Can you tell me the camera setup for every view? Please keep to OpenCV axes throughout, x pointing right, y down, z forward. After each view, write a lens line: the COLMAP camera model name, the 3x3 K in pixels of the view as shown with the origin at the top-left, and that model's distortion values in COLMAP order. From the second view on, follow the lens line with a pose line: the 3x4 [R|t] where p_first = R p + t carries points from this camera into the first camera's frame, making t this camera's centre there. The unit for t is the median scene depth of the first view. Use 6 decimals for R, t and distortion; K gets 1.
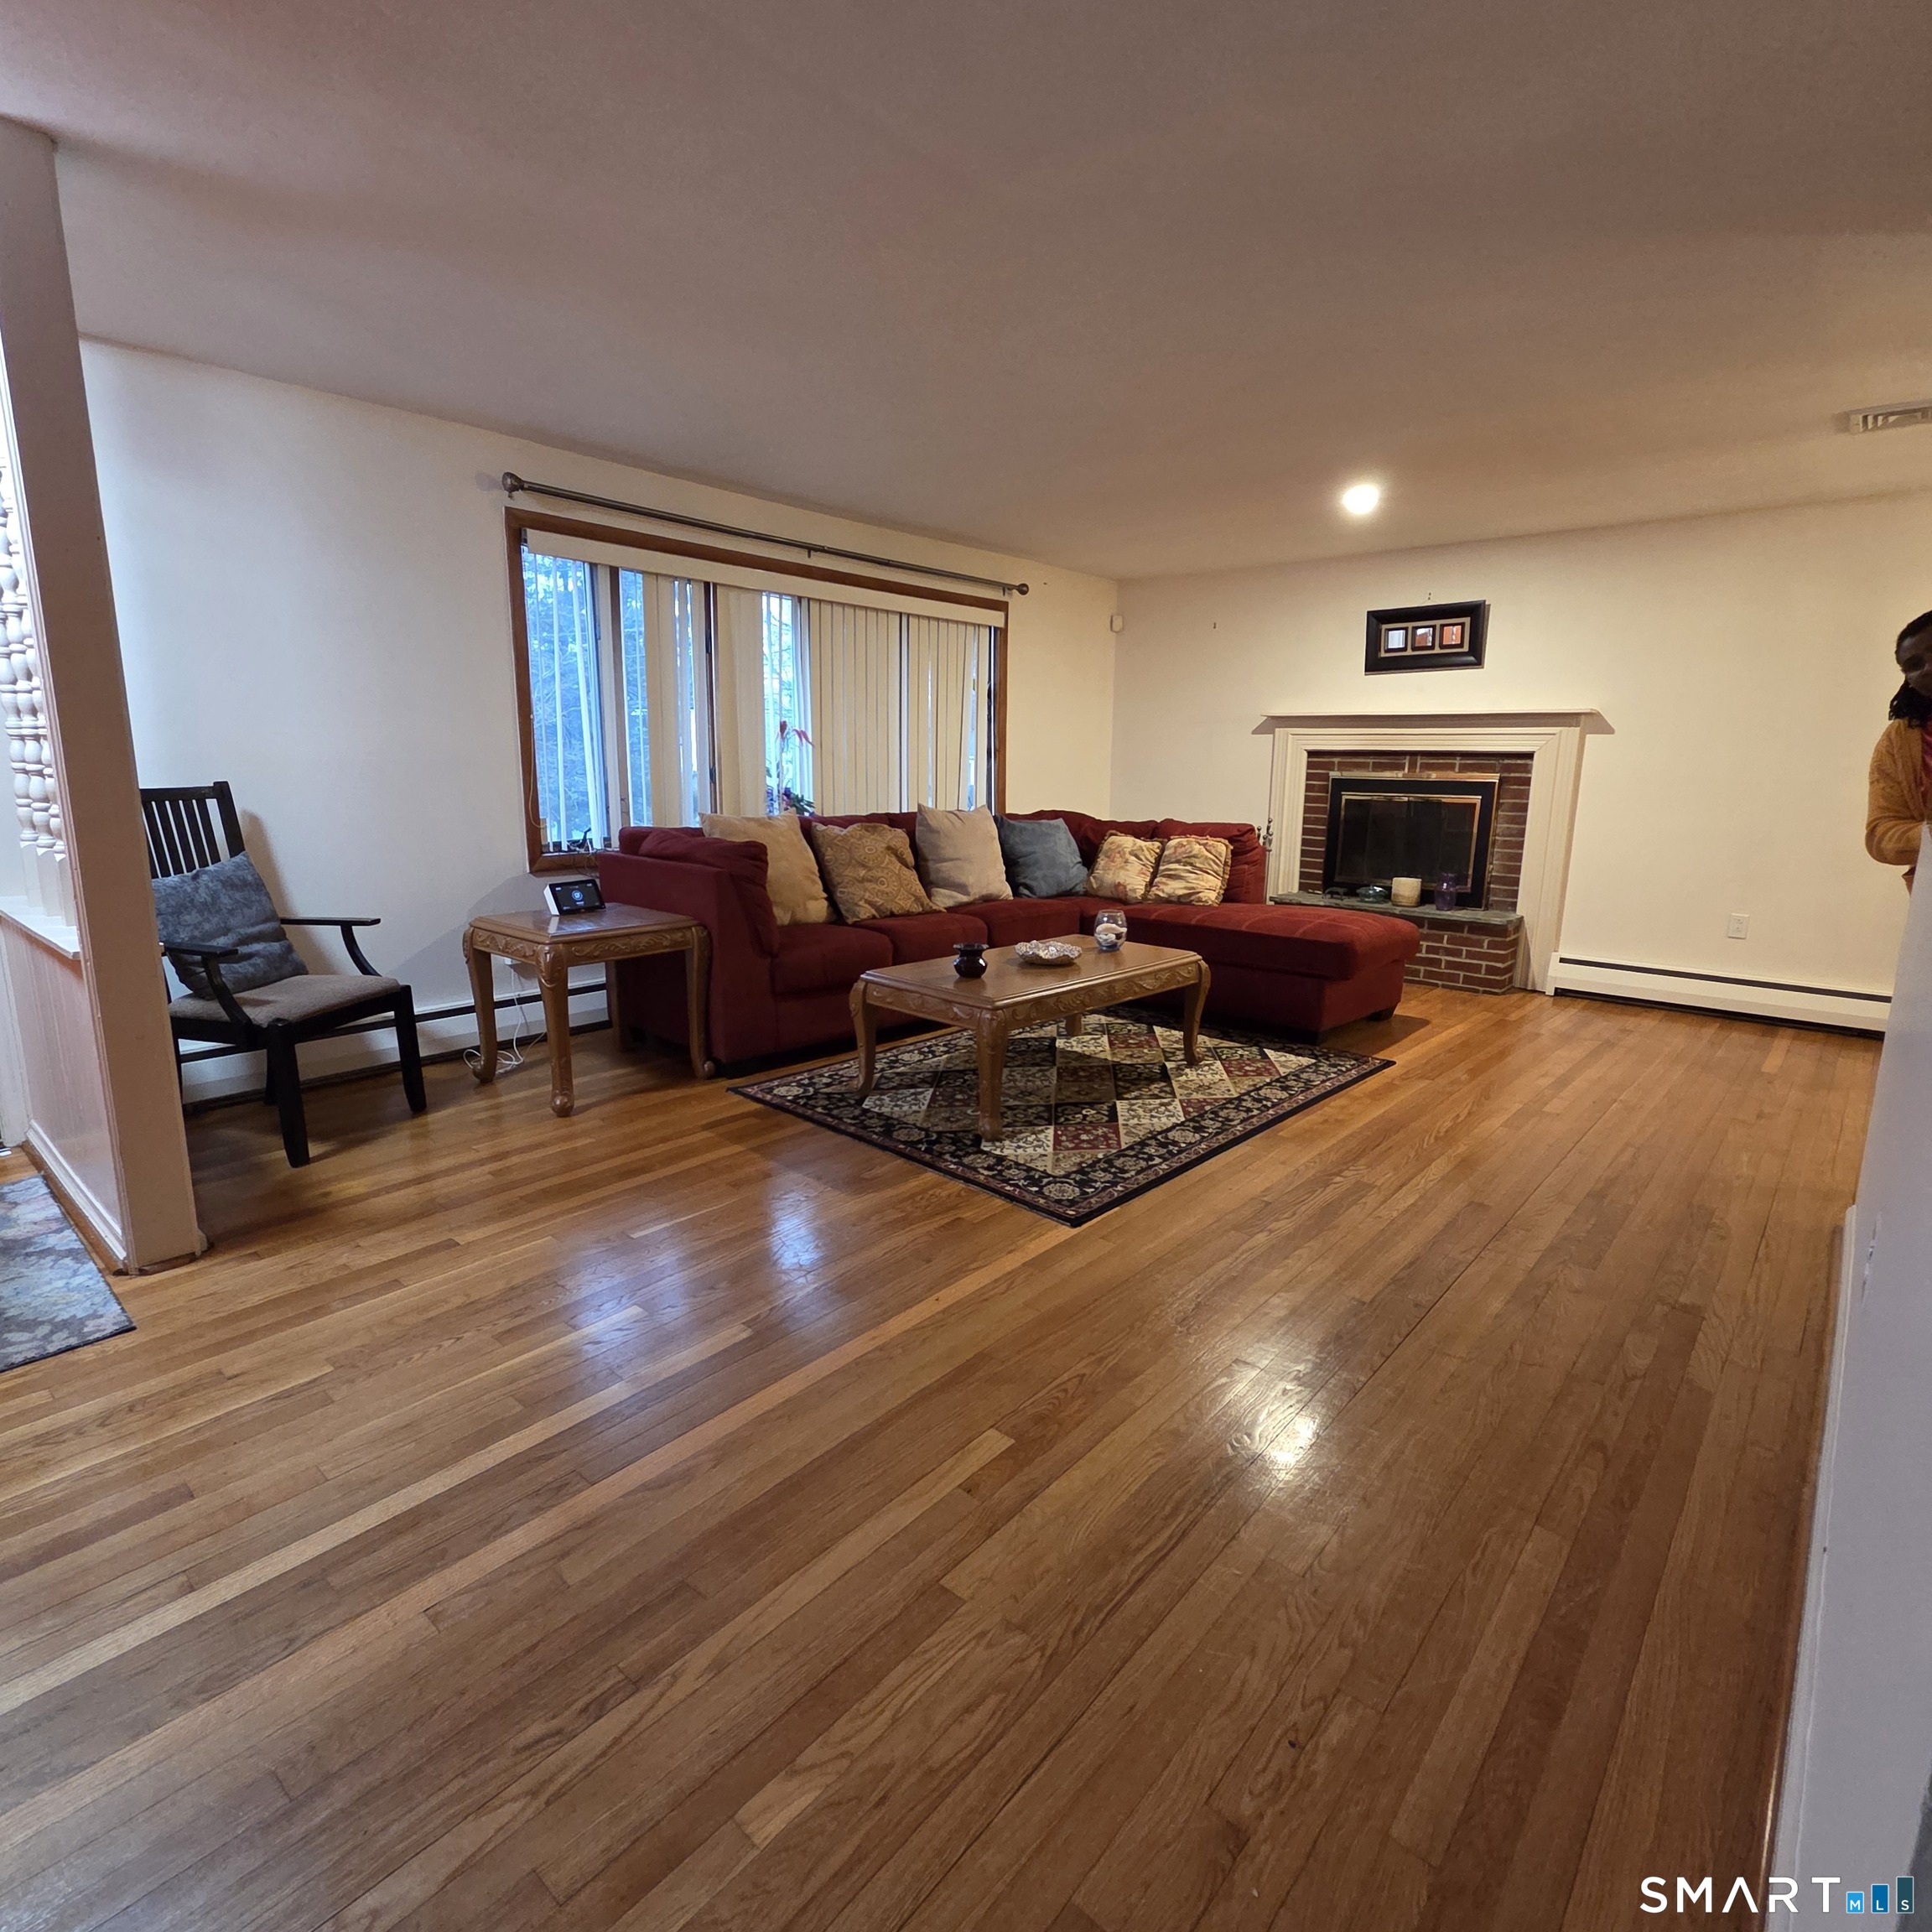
lens RADIAL K [[1066.0, 0, 964.7], [0, 1066.0, 956.5], [0, 0, 1]] dist [-0.005132, 0.002026]
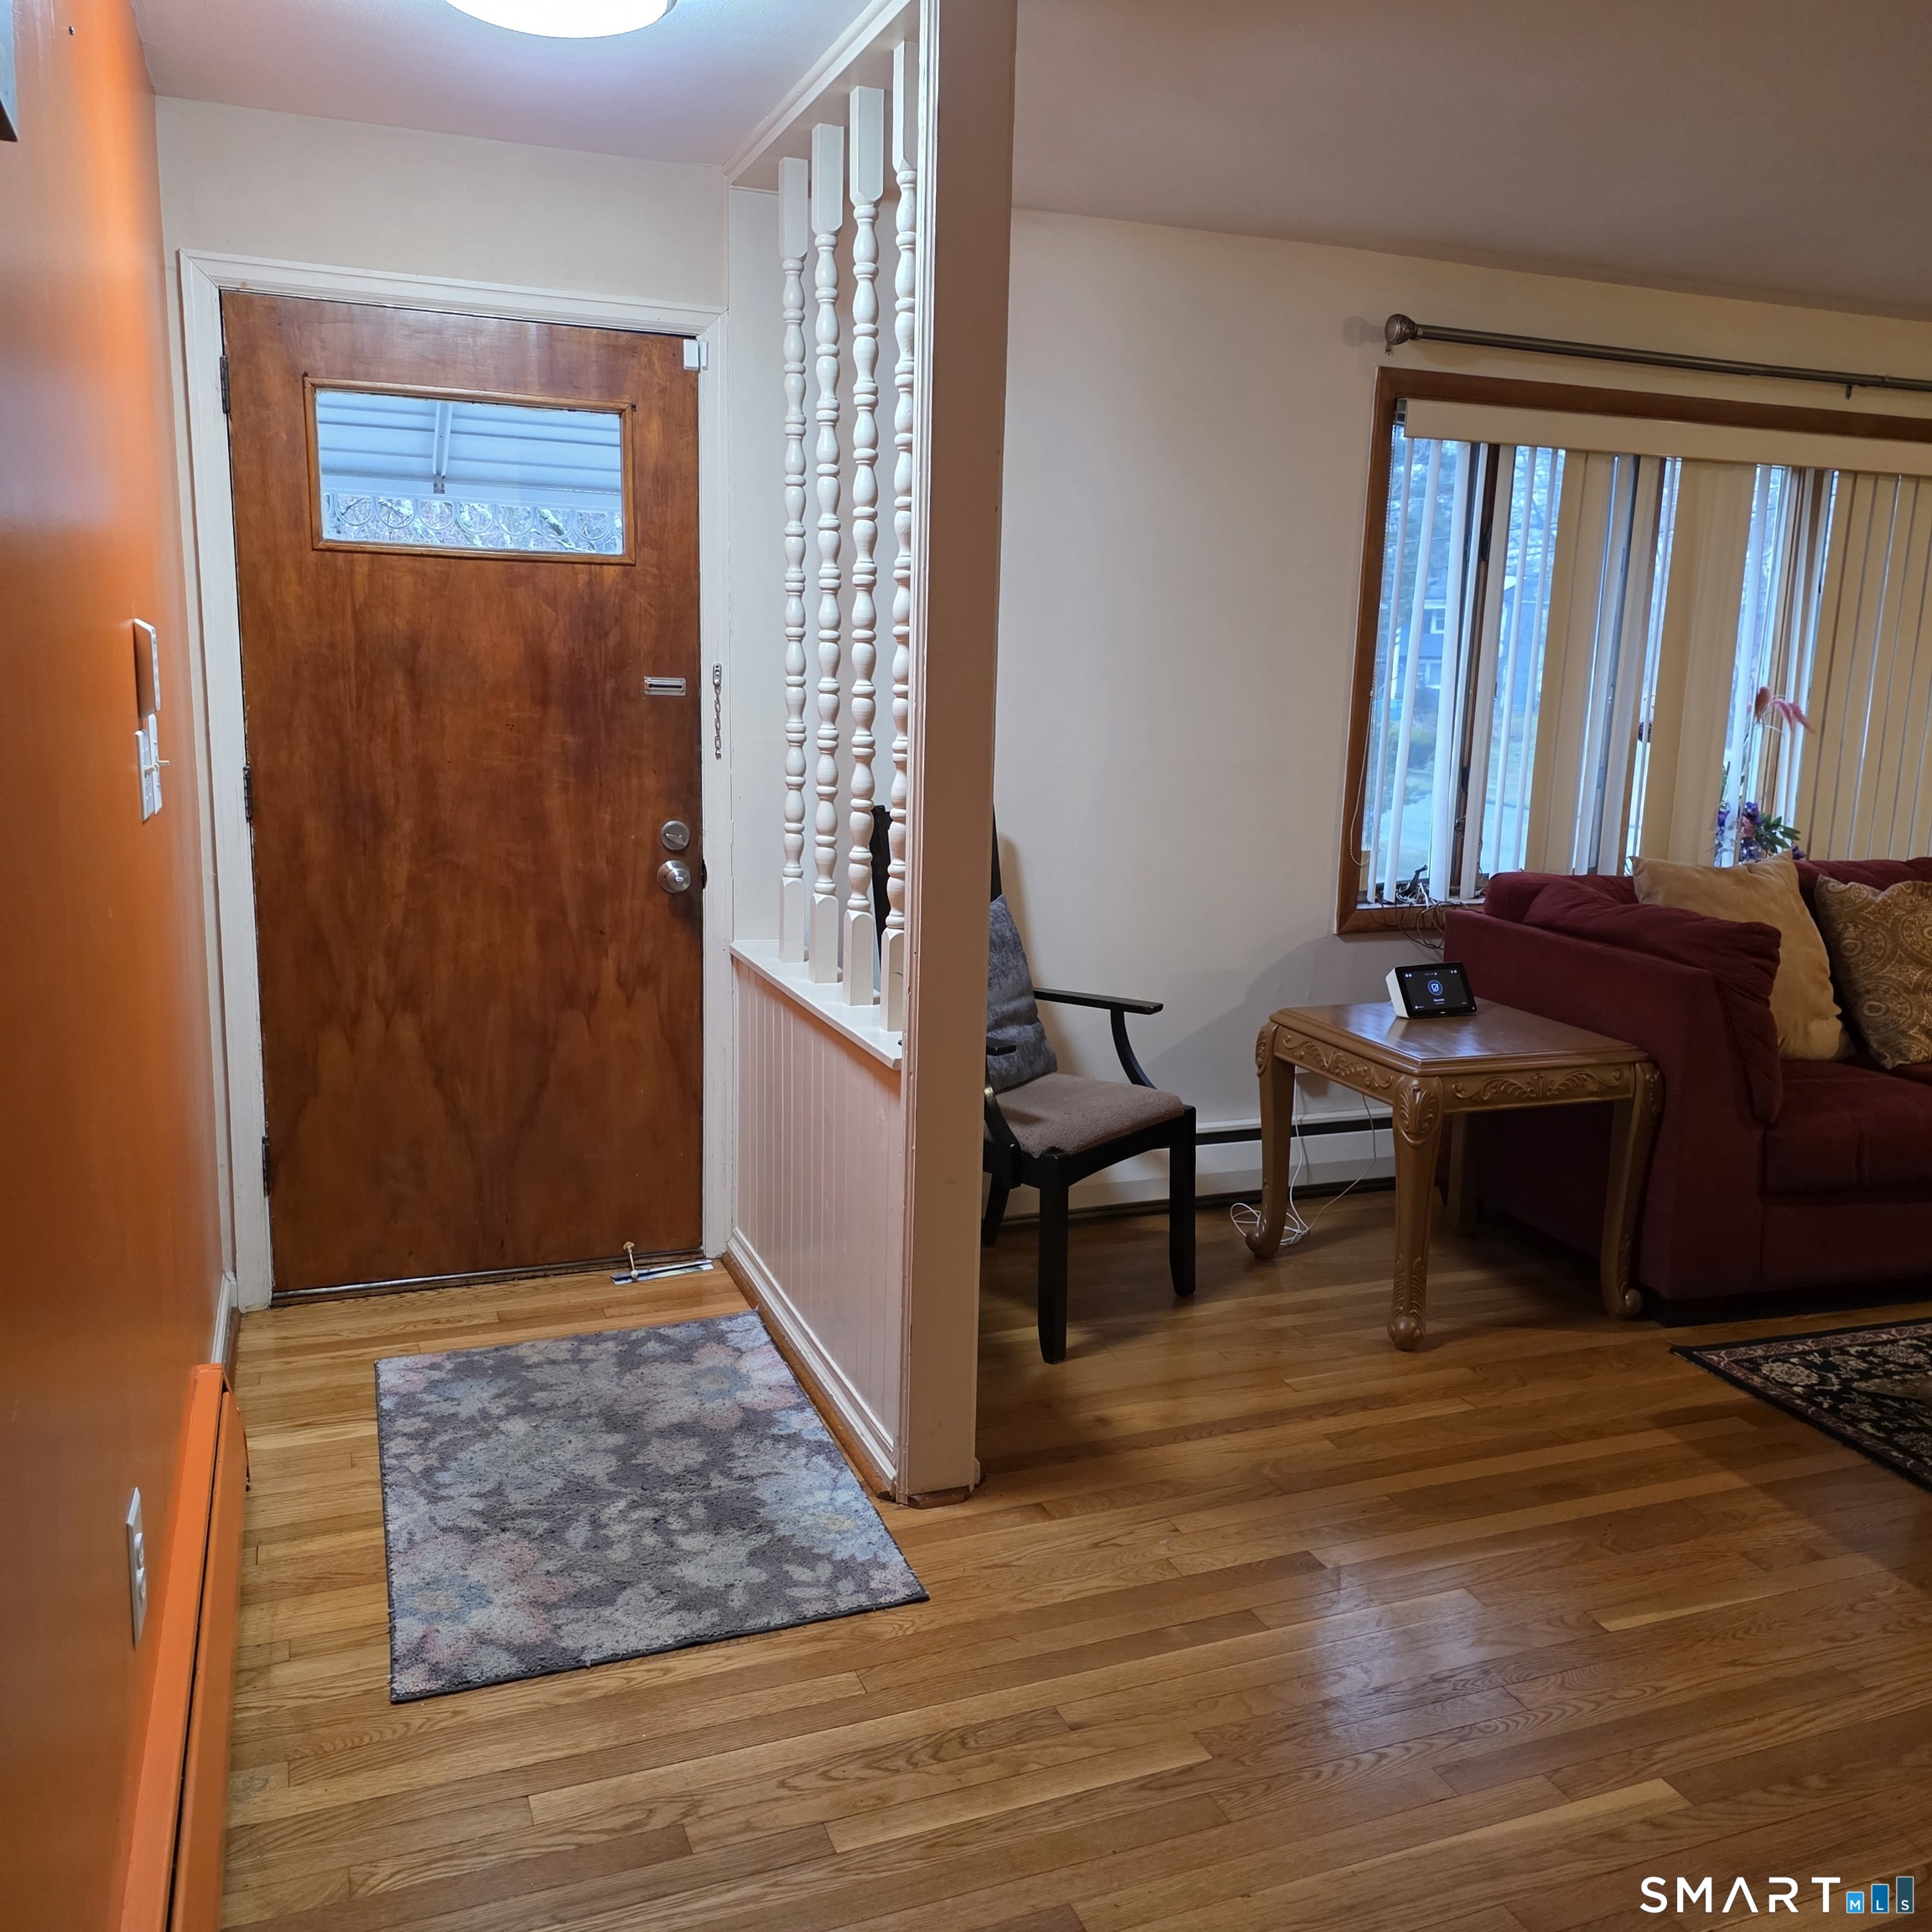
lens RADIAL K [[1704.3, 0, 966.3], [0, 1704.3, 973.7], [0, 0, 1]] dist [0.127278, -0.178643]
pose [[0.880307, 0.094606, -0.464876, -0.153199], [-0.103105, 0.994645, 0.007174, -0.049277], [0.463065, 0.041616, 0.885347, -0.024588]]
